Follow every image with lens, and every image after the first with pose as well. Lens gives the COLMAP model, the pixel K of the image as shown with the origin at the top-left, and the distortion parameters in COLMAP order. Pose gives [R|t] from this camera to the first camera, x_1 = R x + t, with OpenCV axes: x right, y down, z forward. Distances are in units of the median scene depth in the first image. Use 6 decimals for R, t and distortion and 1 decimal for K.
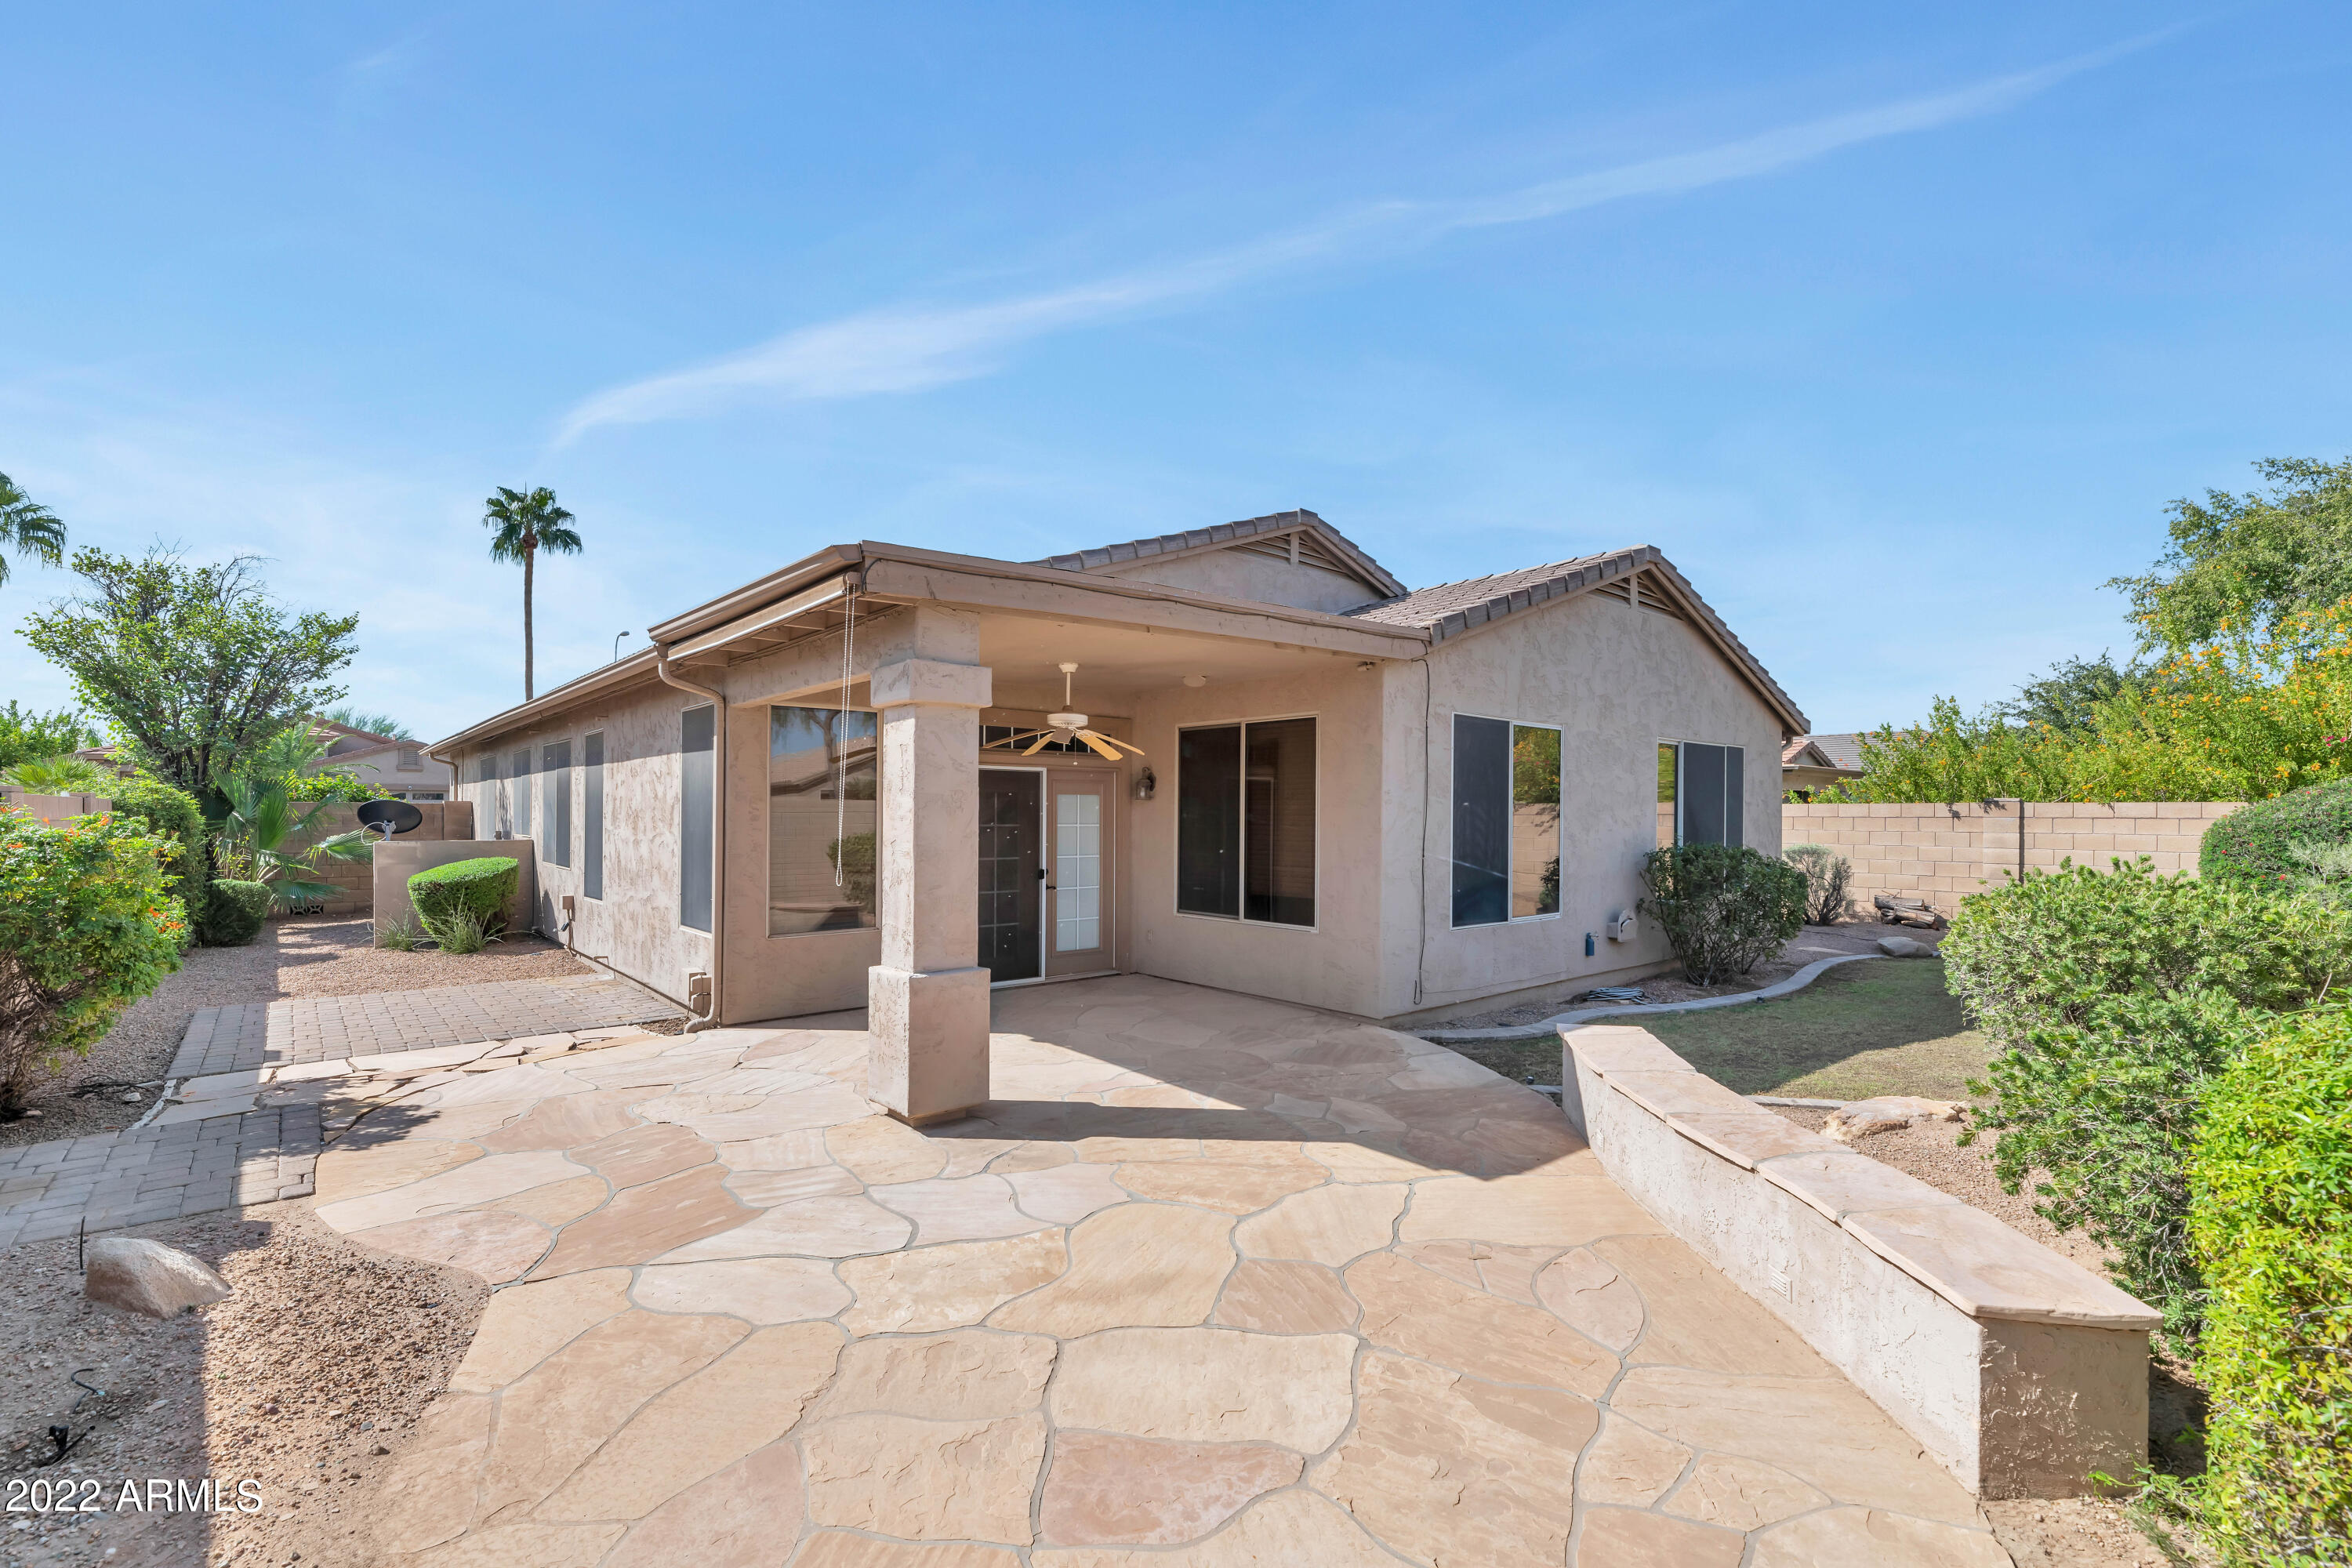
lens RADIAL K [[1030.2, 0, 1178.3], [0, 1030.2, 807.6], [0, 0, 1]] dist [0.001835, 0.000009]
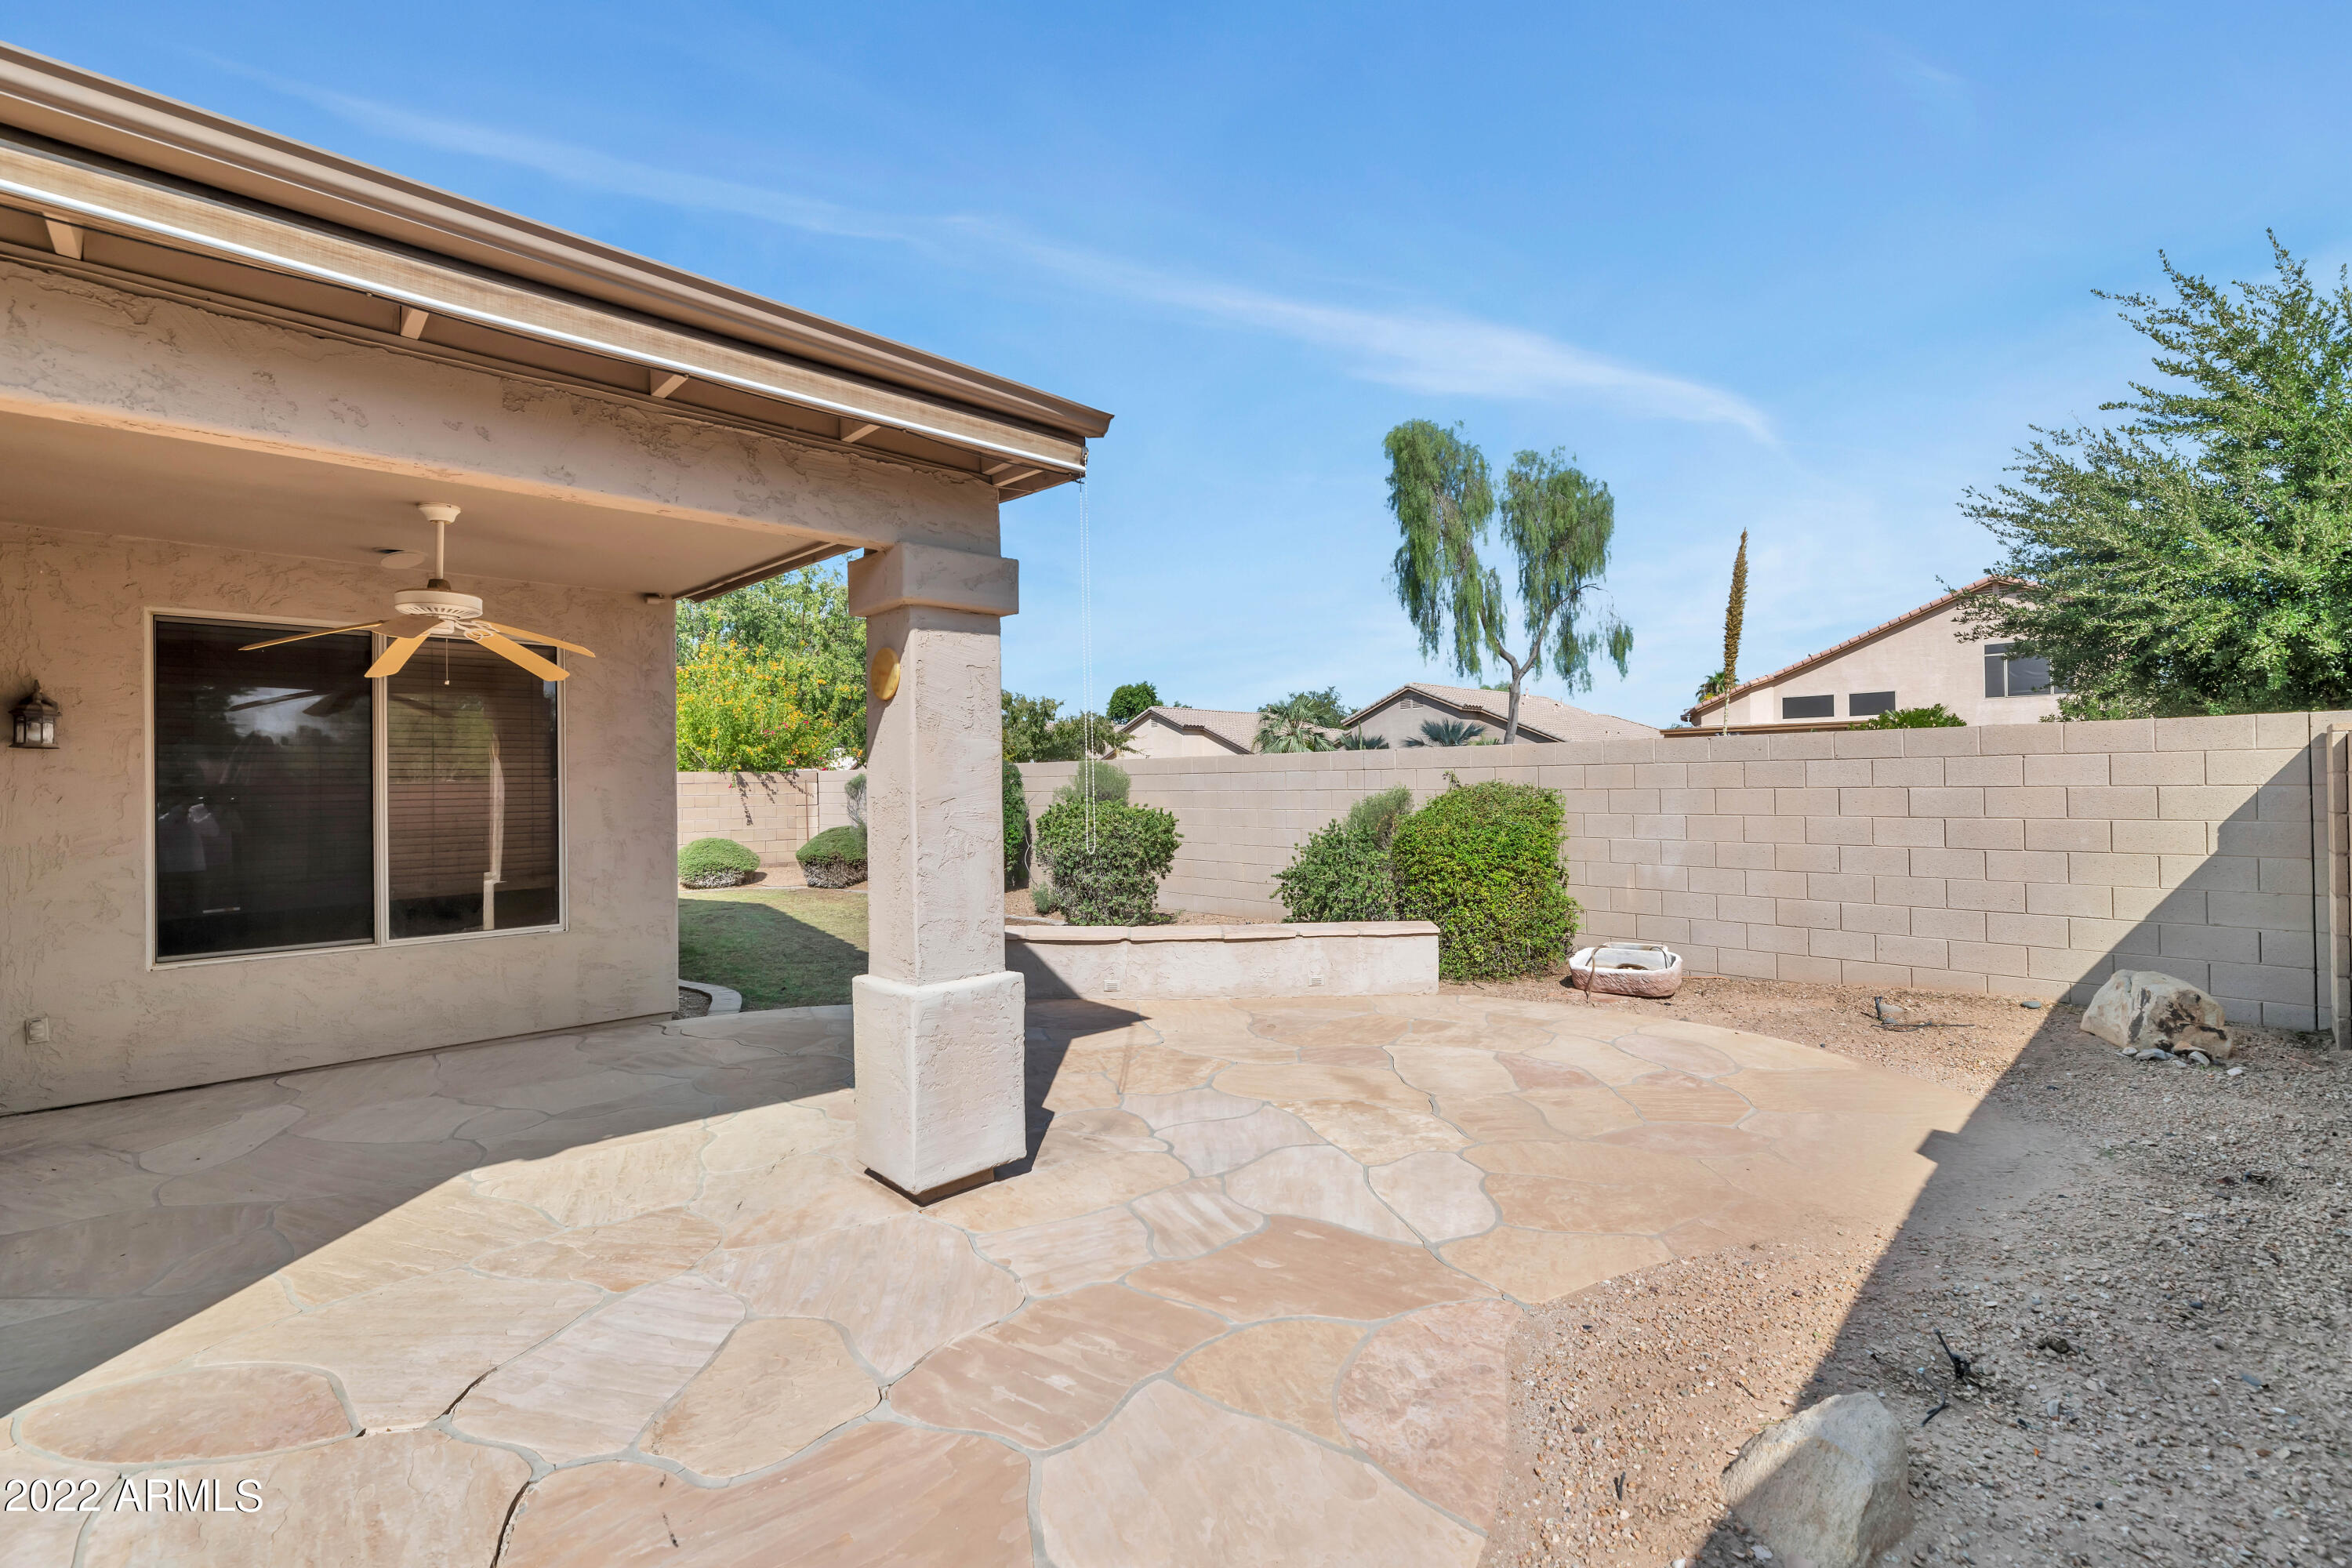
lens RADIAL K [[1030.2, 0, 1181.4], [0, 1030.2, 782.1], [0, 0, 1]] dist [0.001835, 0.000009]
pose [[-0.071667, -0.004173, 0.997420, -1.074009], [0.002590, 0.999987, 0.004369, 0.015923], [-0.997425, 0.002897, -0.071655, 0.965294]]
